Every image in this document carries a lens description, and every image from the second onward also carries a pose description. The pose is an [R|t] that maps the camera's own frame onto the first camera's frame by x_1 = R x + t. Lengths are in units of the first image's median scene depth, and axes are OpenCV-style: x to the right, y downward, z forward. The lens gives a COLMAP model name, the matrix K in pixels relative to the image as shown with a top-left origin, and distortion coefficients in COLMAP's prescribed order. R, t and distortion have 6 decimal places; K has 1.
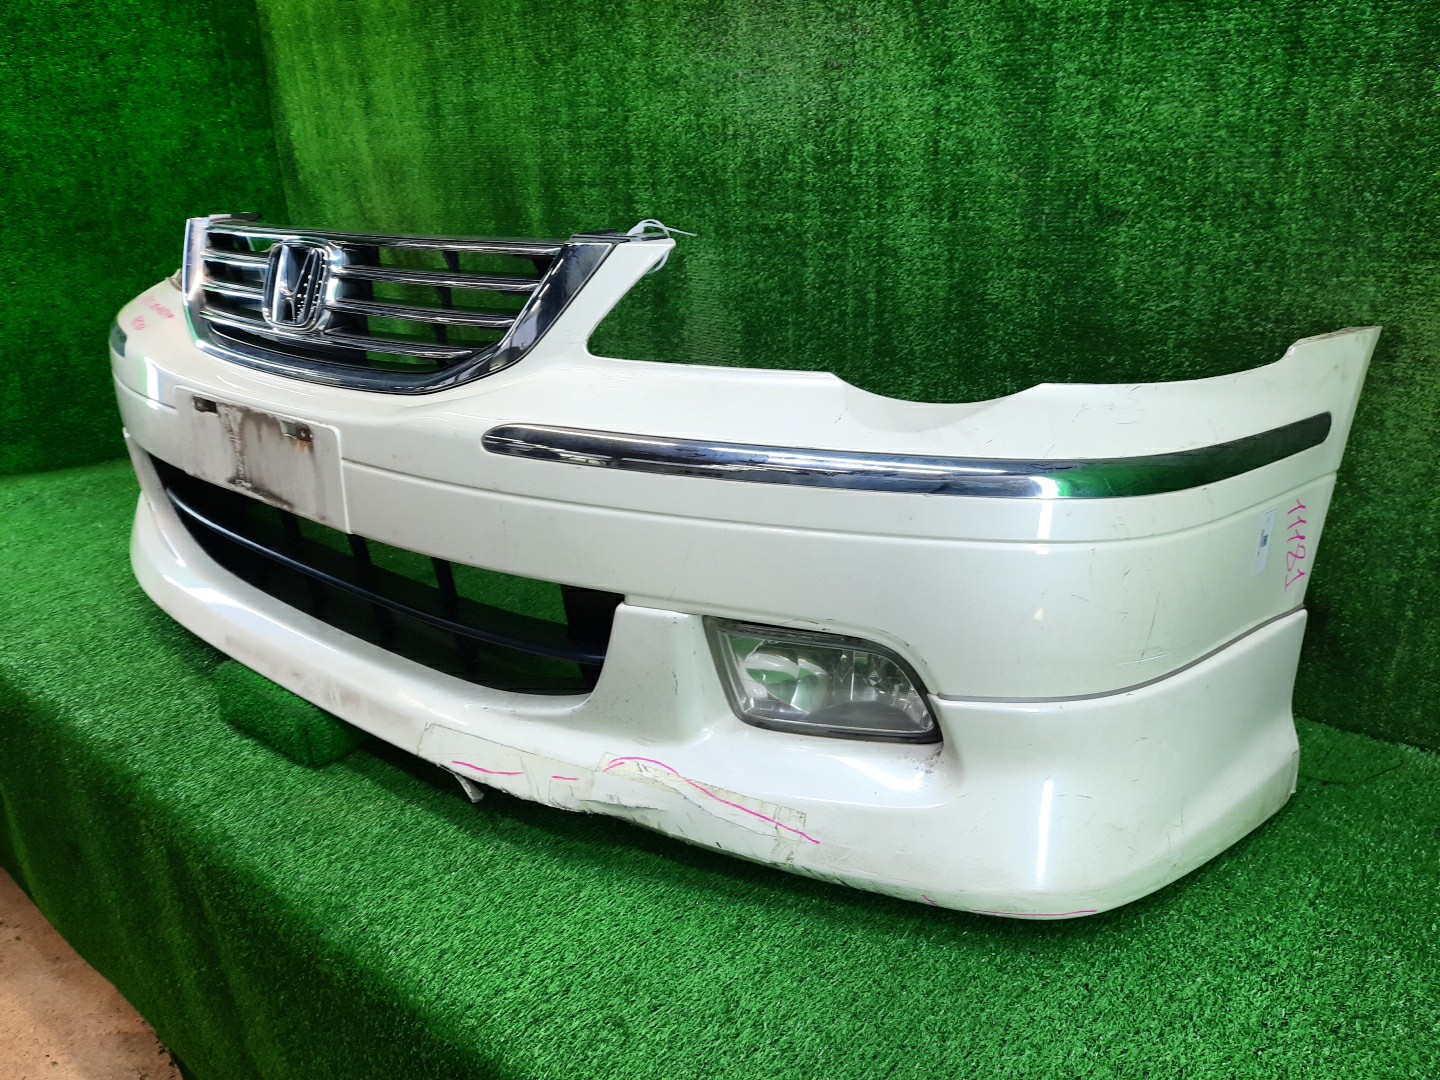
lens RADIAL K [[1027.4, 0, 720.0], [0, 1027.4, 540.0], [0, 0, 1]] dist [0.010393, 0.000410]
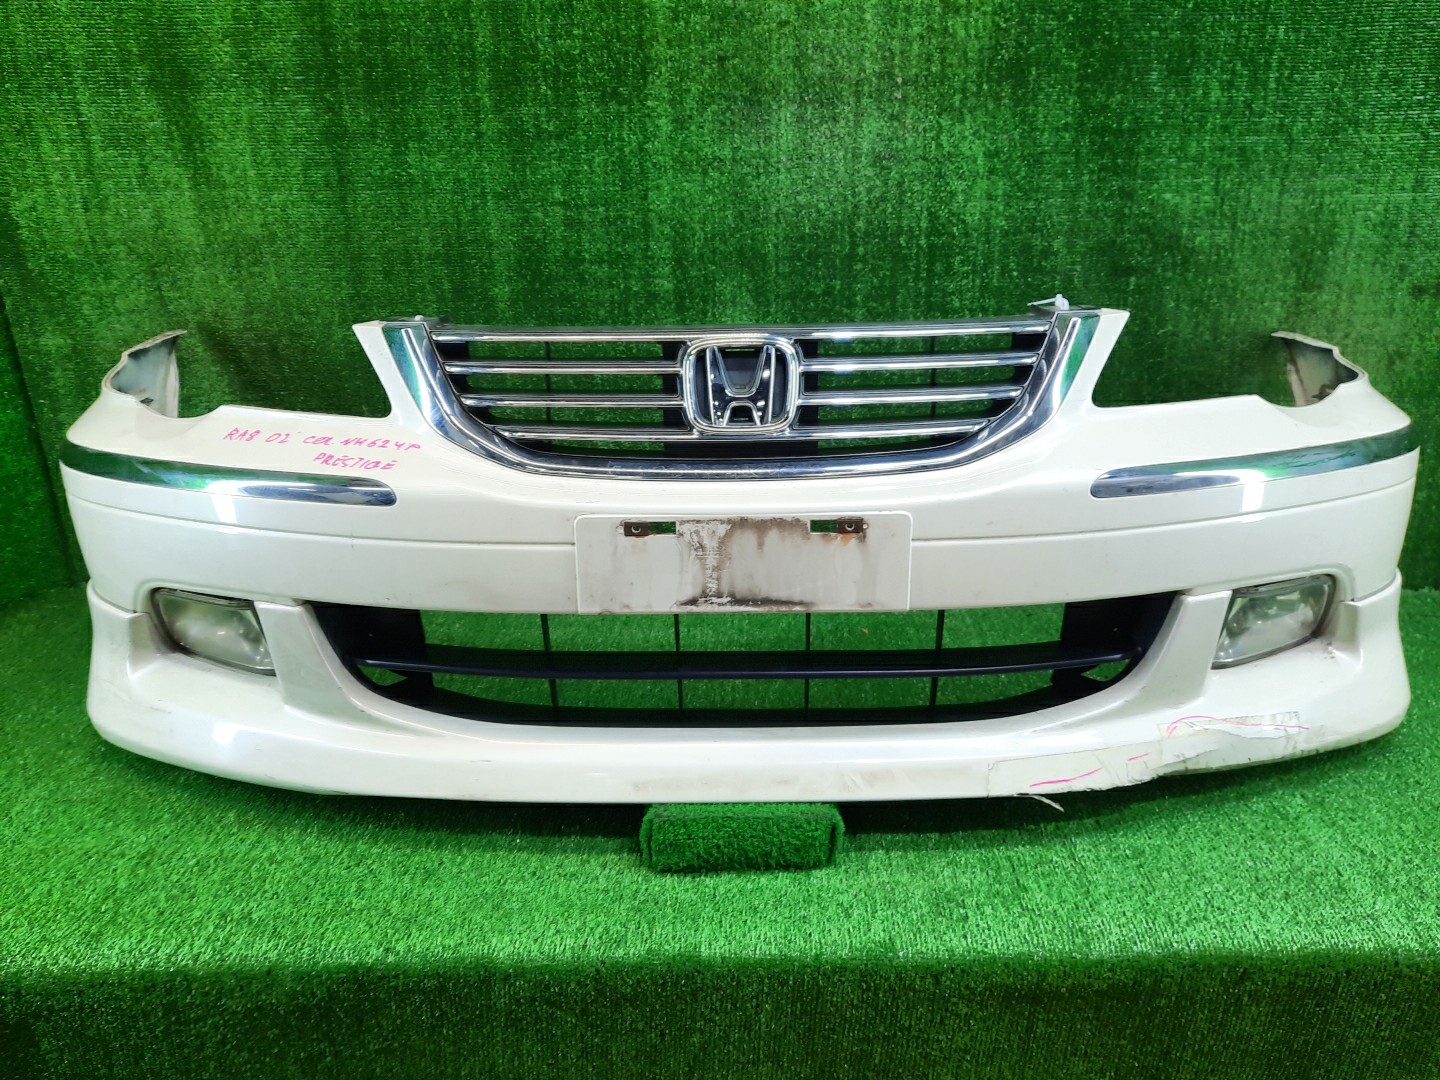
lens RADIAL K [[1027.4, 0, 720.0], [0, 1027.4, 540.0], [0, 0, 1]] dist [0.010393, 0.000410]
pose [[0.782815, -0.203430, 0.588061, -1.002455], [0.225079, 0.973631, 0.037191, -0.143061], [-0.580120, 0.103246, 0.807961, 0.241332]]
